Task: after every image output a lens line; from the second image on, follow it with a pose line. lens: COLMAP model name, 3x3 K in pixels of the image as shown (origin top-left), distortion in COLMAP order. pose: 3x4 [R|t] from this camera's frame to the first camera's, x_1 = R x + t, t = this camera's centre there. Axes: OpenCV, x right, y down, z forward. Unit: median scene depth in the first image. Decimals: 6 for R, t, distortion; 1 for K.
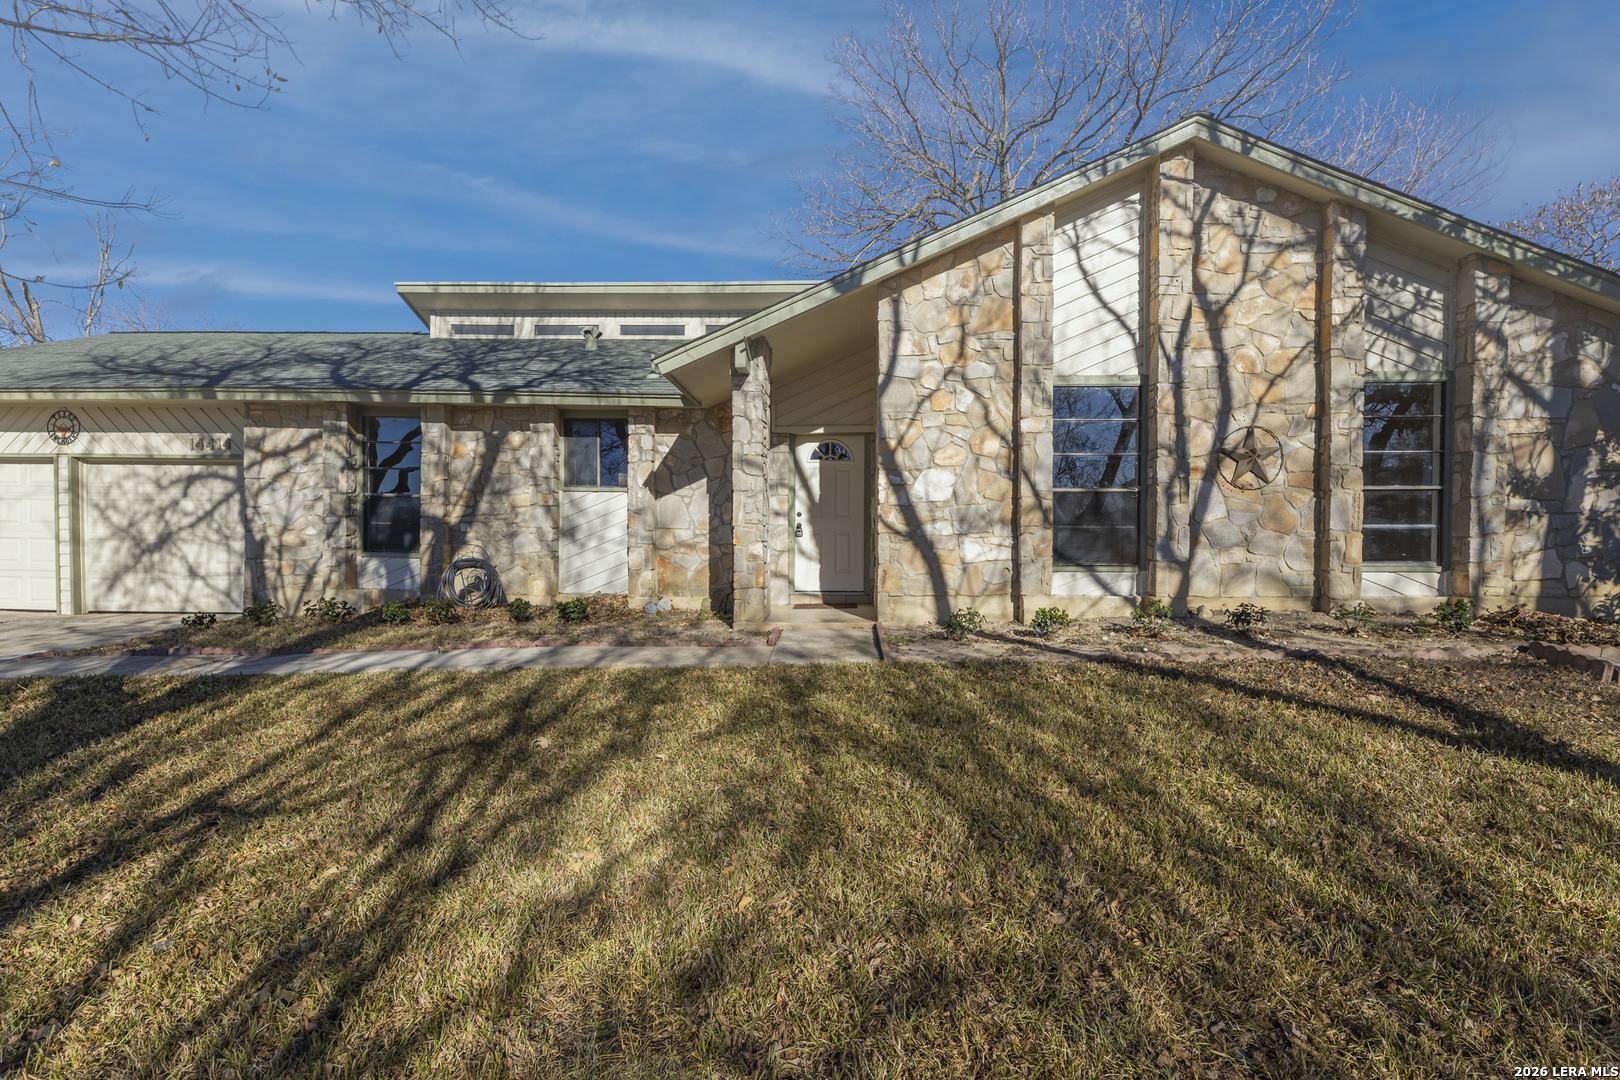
lens RADIAL K [[714.8, 0, 800.1], [0, 714.8, 546.9], [0, 0, 1]] dist [0.001744, 0.000798]
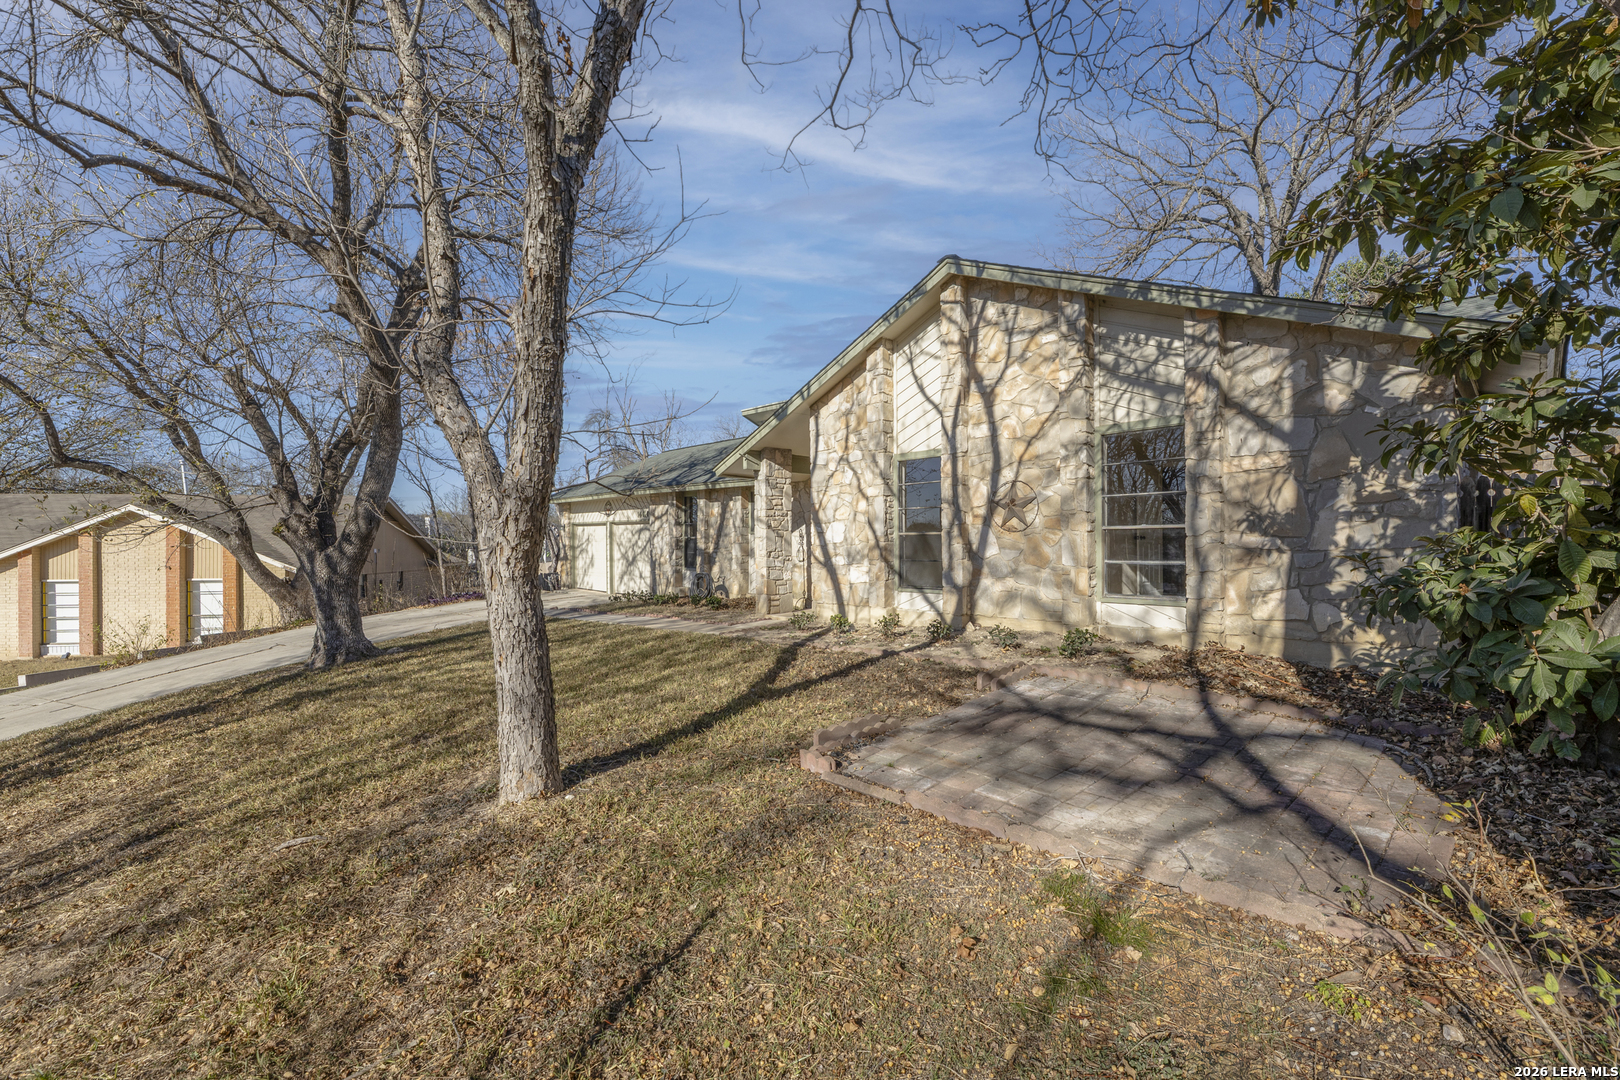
lens RADIAL K [[694.2, 0, 785.0], [0, 694.2, 547.3], [0, 0, 1]] dist [-0.001196, 0.000058]
pose [[0.689063, -0.005016, -0.724684, 1.204937], [-0.000137, 0.999975, -0.007052, -0.042824], [0.724701, 0.004959, 0.689046, -0.117659]]
